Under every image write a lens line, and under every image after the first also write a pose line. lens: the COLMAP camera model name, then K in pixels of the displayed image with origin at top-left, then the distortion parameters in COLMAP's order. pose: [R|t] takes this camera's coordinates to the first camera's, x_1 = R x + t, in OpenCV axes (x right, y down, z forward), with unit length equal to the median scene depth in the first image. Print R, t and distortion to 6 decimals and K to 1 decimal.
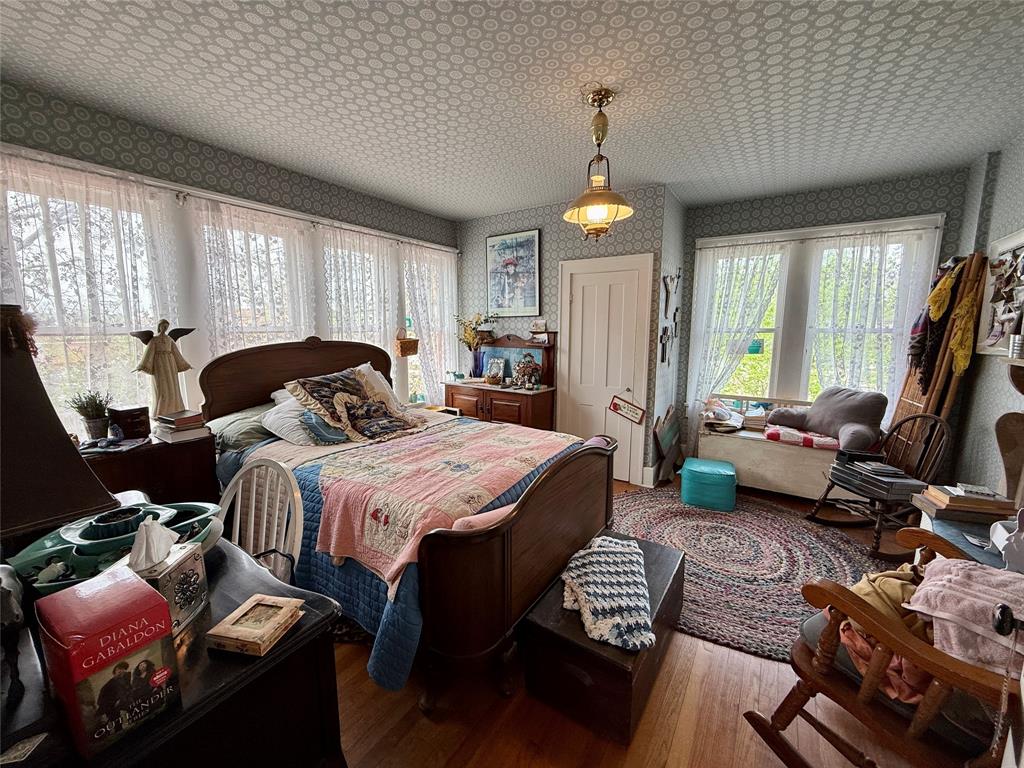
lens RADIAL K [[407.5, 0, 508.4], [0, 407.5, 383.4], [0, 0, 1]] dist [0.000226, -0.000165]
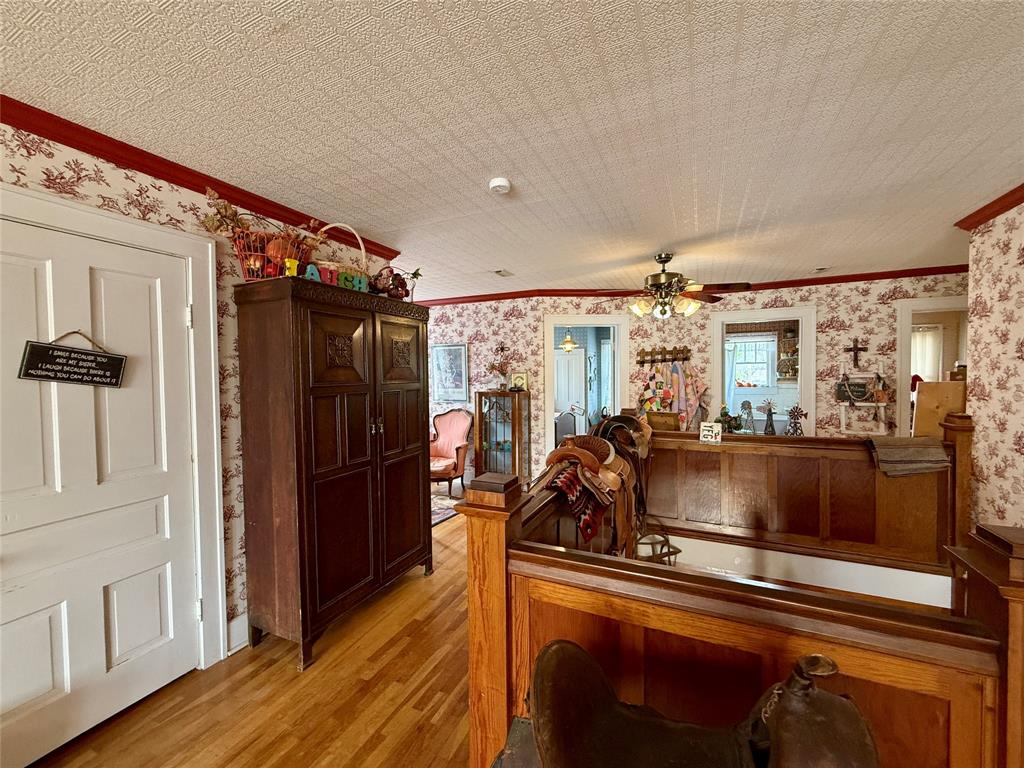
lens RADIAL K [[407.5, 0, 508.4], [0, 407.5, 383.4], [0, 0, 1]] dist [0.000226, -0.000165]
pose [[0.988936, -0.017040, 0.147360, -0.512024], [0.034072, 0.992914, -0.113843, 0.181511], [-0.144376, 0.117604, 0.982509, -1.462291]]
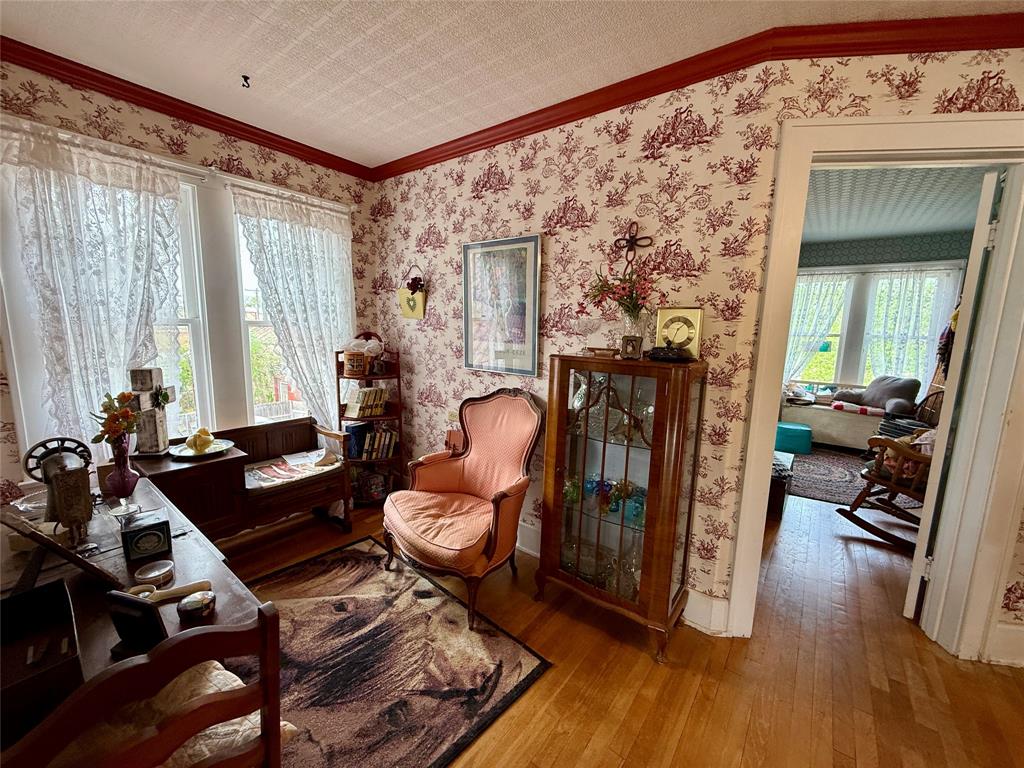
lens RADIAL K [[407.5, 0, 508.4], [0, 407.5, 383.4], [0, 0, 1]] dist [0.000226, -0.000165]
pose [[0.997169, 0.033428, -0.067359, -0.432872], [-0.033279, 0.999441, 0.003327, 0.077034], [0.067432, -0.001076, 0.997723, -0.536891]]
